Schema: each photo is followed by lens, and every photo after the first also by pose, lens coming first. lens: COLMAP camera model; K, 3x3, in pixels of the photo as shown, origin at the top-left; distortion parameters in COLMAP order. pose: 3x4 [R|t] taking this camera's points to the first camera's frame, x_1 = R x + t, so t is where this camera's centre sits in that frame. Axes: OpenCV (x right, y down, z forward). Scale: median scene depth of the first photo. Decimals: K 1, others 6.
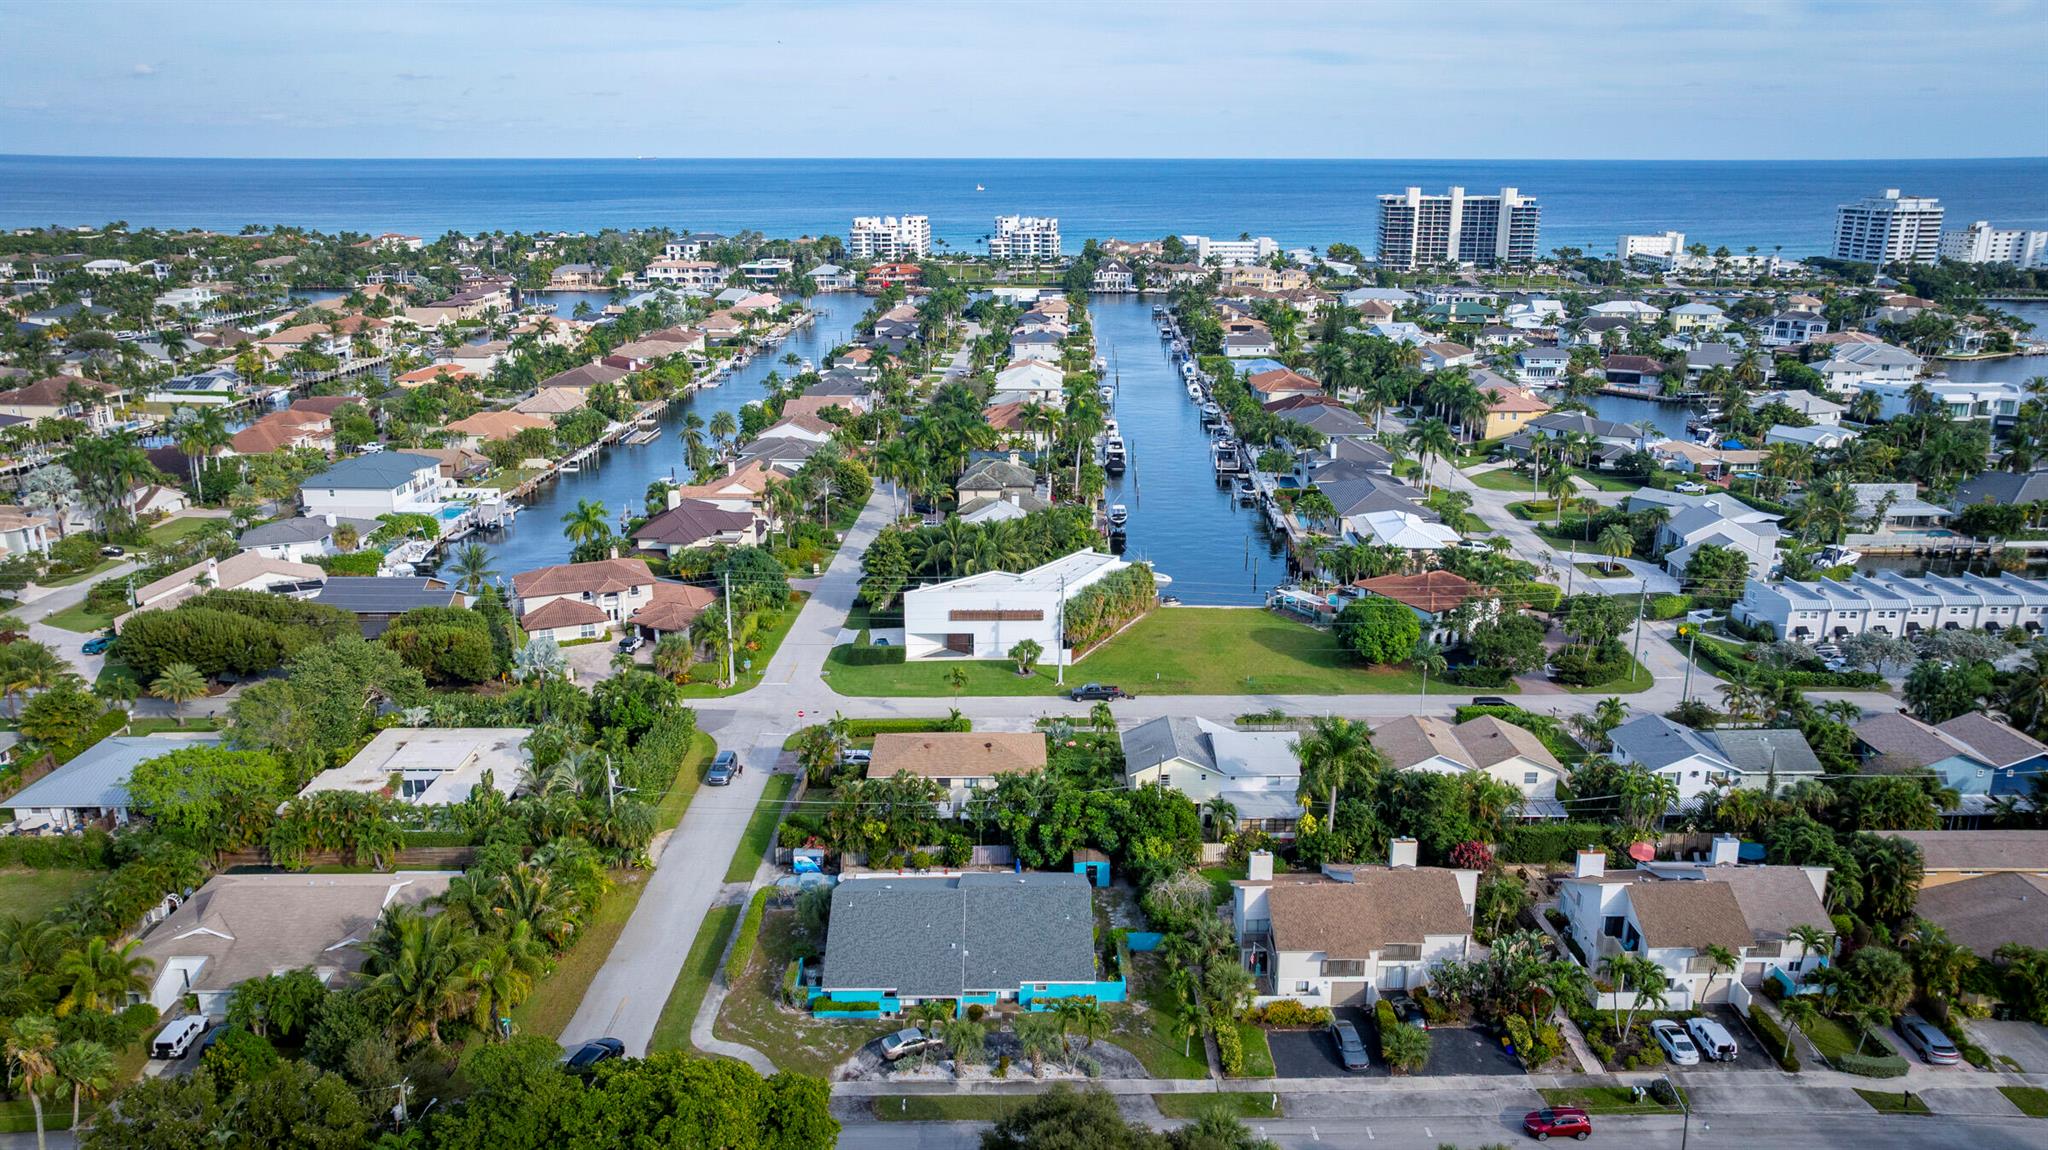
lens RADIAL K [[1435.0, 0, 1024.0], [0, 1435.0, 575.0], [0, 0, 1]] dist [-0.032919, 0.053436]
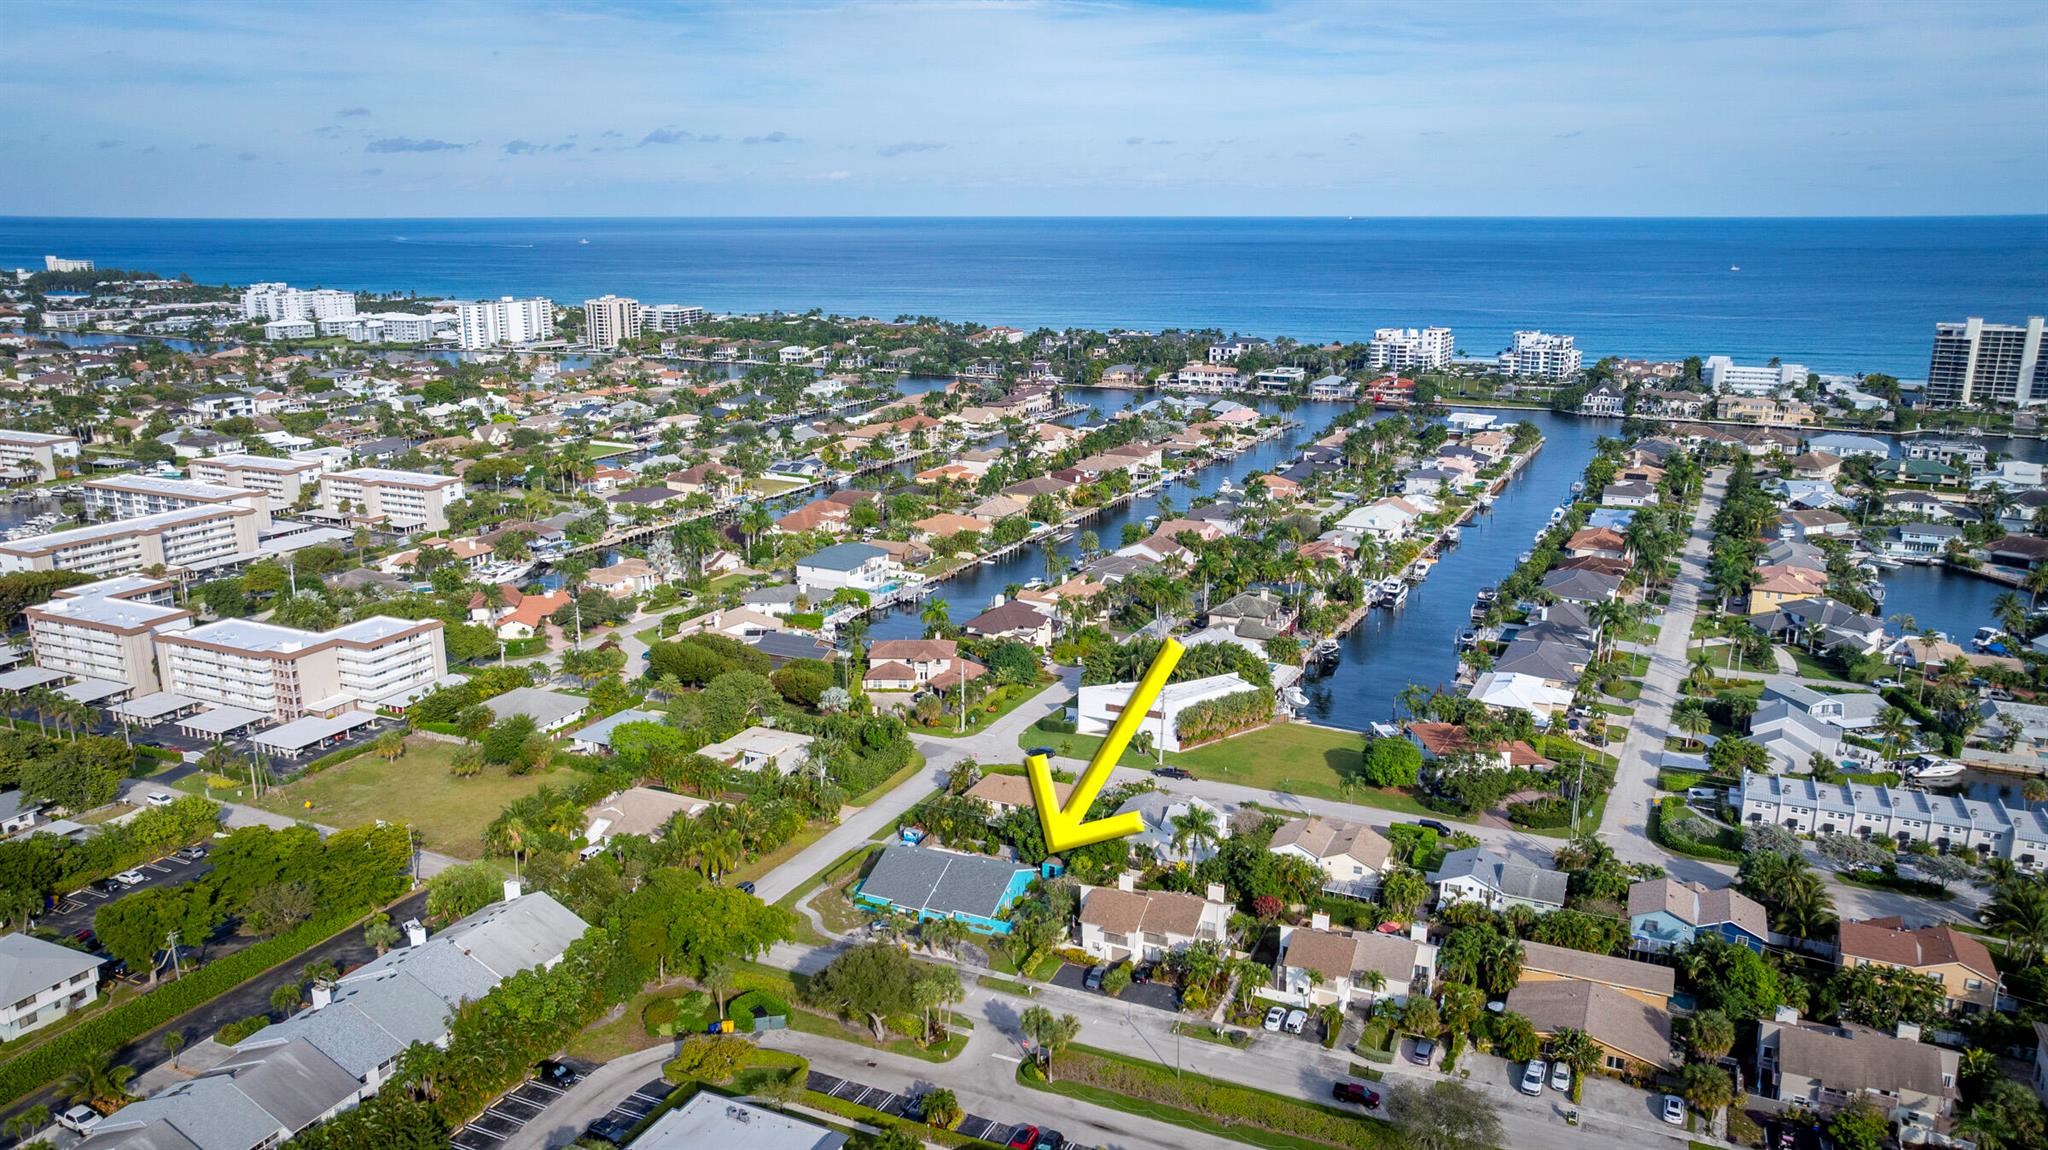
lens RADIAL K [[1435.0, 0, 1024.0], [0, 1435.0, 575.0], [0, 0, 1]] dist [-0.032919, 0.053436]
pose [[0.903264, 0.102688, -0.416616, 0.338855], [-0.118060, 0.992943, -0.011224, -0.057629], [0.412523, 0.059324, 0.909013, -0.283335]]
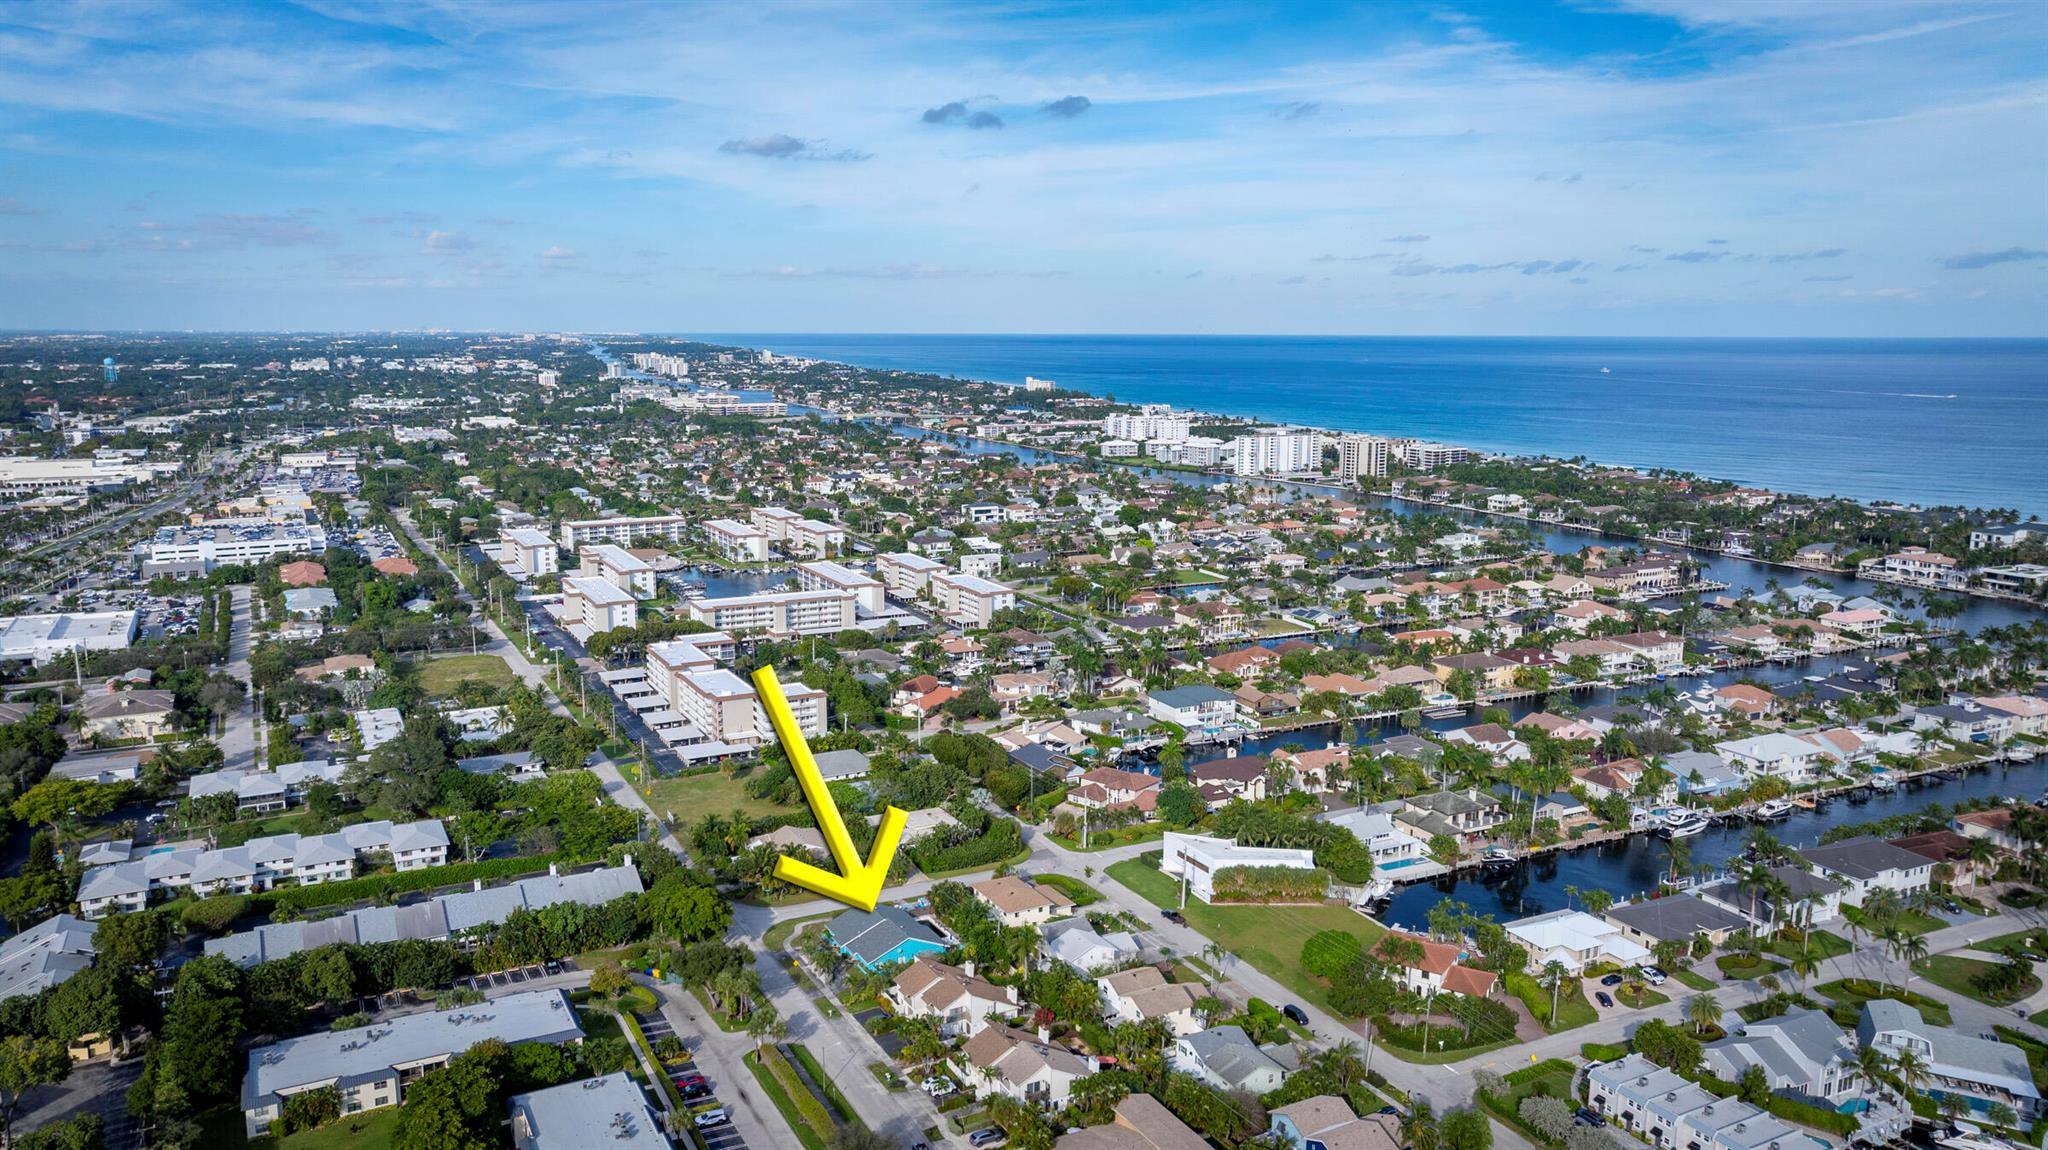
lens RADIAL K [[1435.0, 0, 1024.0], [0, 1435.0, 575.0], [0, 0, 1]] dist [-0.032919, 0.053436]
pose [[0.458972, 0.148843, -0.875894, 0.937485], [-0.251381, 0.967337, 0.032658, -0.215554], [0.852146, 0.205194, 0.481397, -0.043051]]
